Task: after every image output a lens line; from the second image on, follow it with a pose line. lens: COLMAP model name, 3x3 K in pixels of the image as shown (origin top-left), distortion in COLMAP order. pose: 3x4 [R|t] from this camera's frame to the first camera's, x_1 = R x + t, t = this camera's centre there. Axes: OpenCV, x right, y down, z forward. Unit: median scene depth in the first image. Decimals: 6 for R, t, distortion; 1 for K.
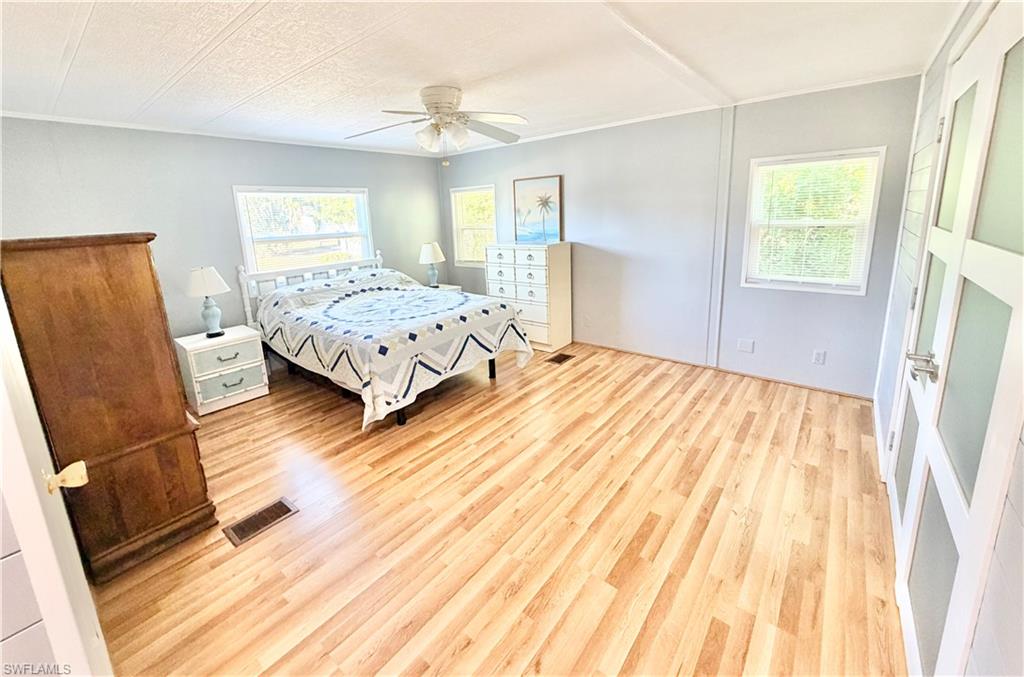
lens RADIAL K [[405.5, 0, 511.9], [0, 405.5, 308.1], [0, 0, 1]] dist [0.000407, -0.000084]
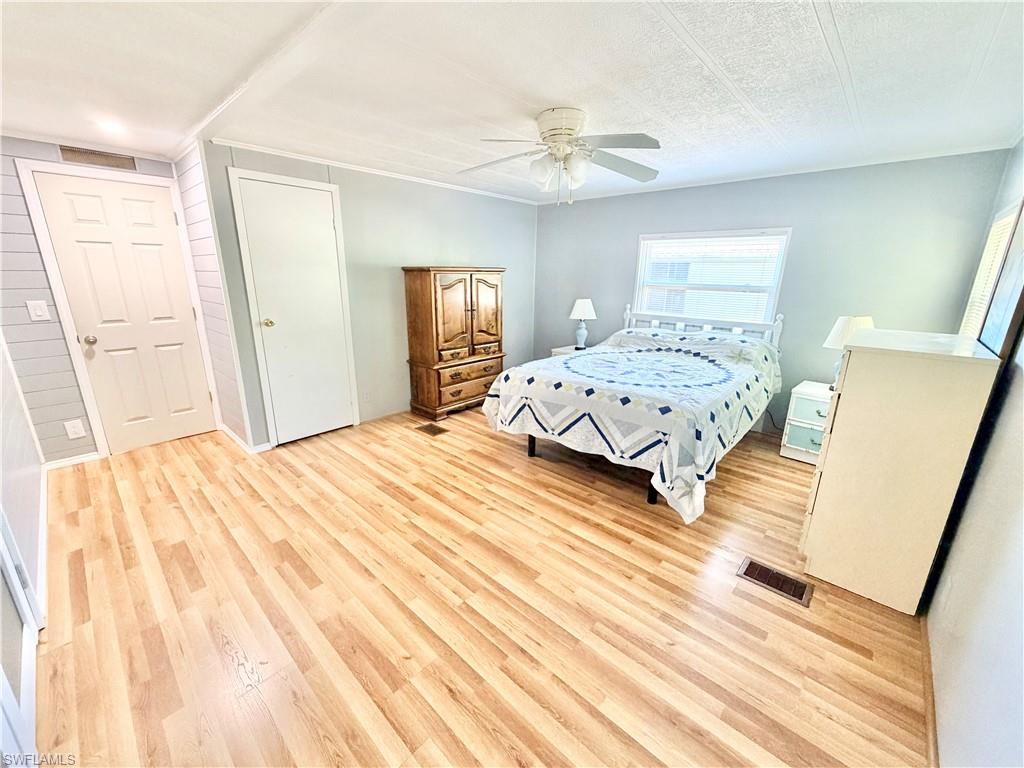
lens RADIAL K [[409.6, 0, 512.0], [0, 409.6, 384.0], [0, 0, 1]] dist [0.007579, 0.000154]
pose [[-0.064509, 0.305641, -0.949959, 0.808036], [-0.234422, 0.920662, 0.312134, -0.254798], [0.969992, 0.242827, 0.012258, 0.964779]]
